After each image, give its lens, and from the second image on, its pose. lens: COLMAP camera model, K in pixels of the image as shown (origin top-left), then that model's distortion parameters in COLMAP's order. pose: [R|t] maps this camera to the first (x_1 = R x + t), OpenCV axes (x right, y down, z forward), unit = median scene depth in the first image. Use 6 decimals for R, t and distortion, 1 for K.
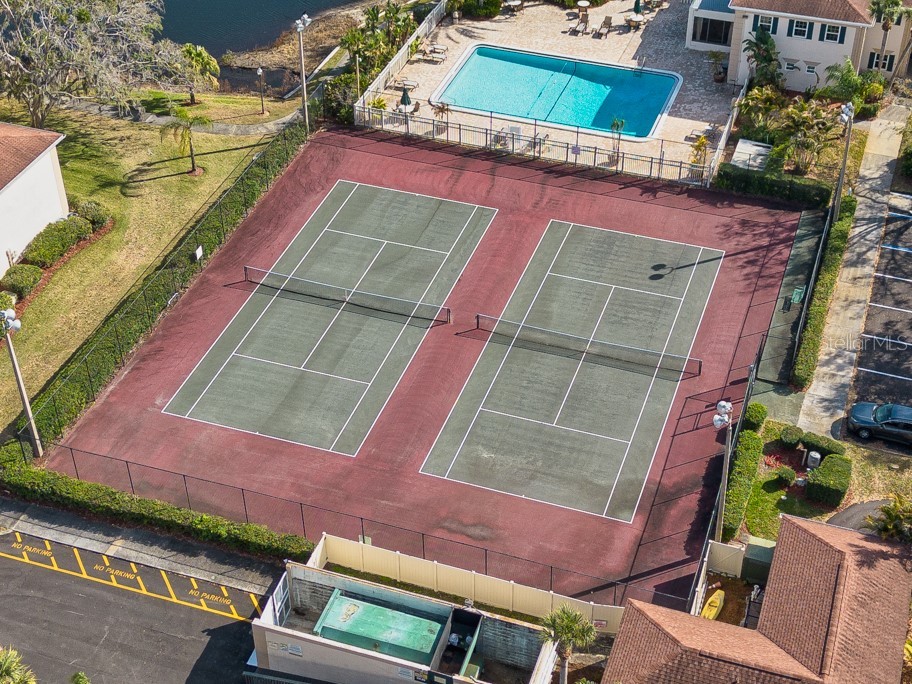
lens RADIAL K [[1377.4, 0, 486.7], [0, 1377.4, 341.1], [0, 0, 1]] dist [0.206518, -0.726436]
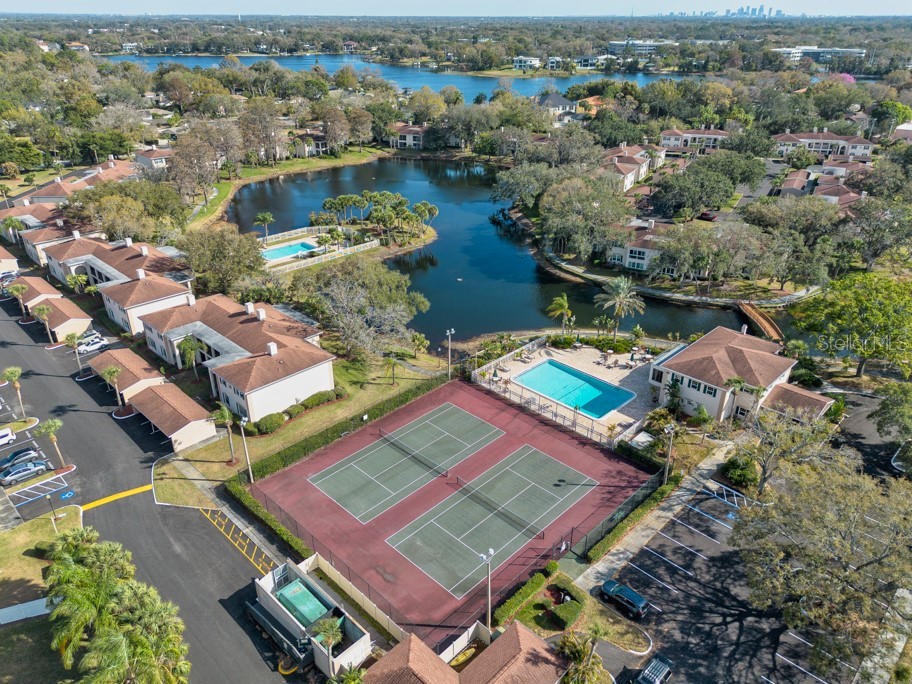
lens RADIAL K [[647.1, 0, 456.0], [0, 647.1, 342.0], [0, 0, 1]] dist [0.070300, -0.086585]
pose [[0.900129, 0.195609, -0.389236, 0.276461], [-0.275746, 0.947570, -0.161481, -0.044336], [0.337241, 0.252684, 0.906873, 0.055238]]
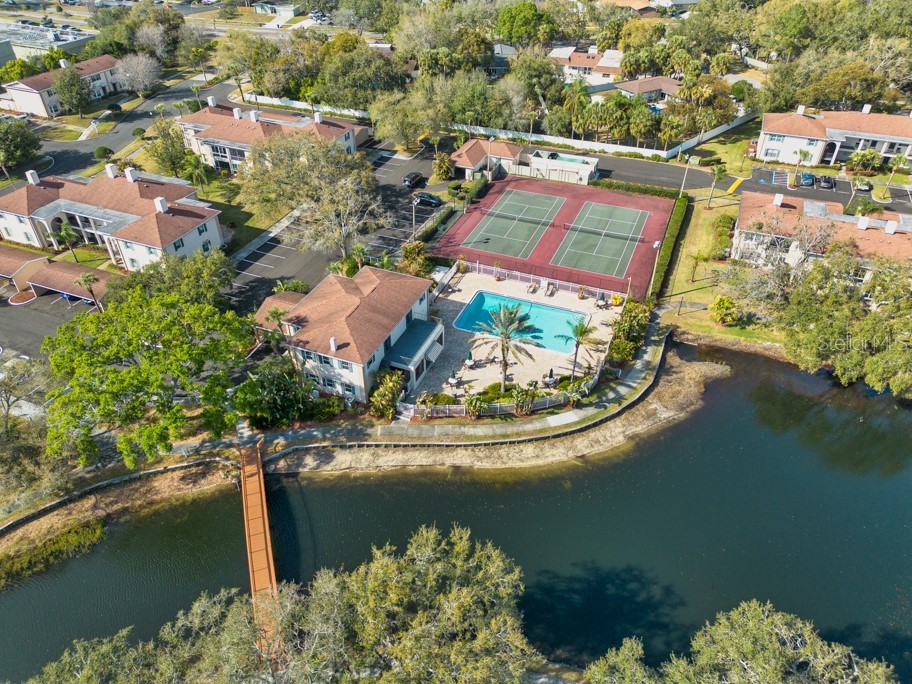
lens RADIAL K [[647.1, 0, 456.0], [0, 647.1, 342.0], [0, 0, 1]] dist [0.070300, -0.086585]
pose [[-0.997946, -0.042014, 0.048354, 0.102268], [0.037308, 0.232410, 0.971902, -1.072145], [-0.052072, 0.971710, -0.230365, 1.312546]]
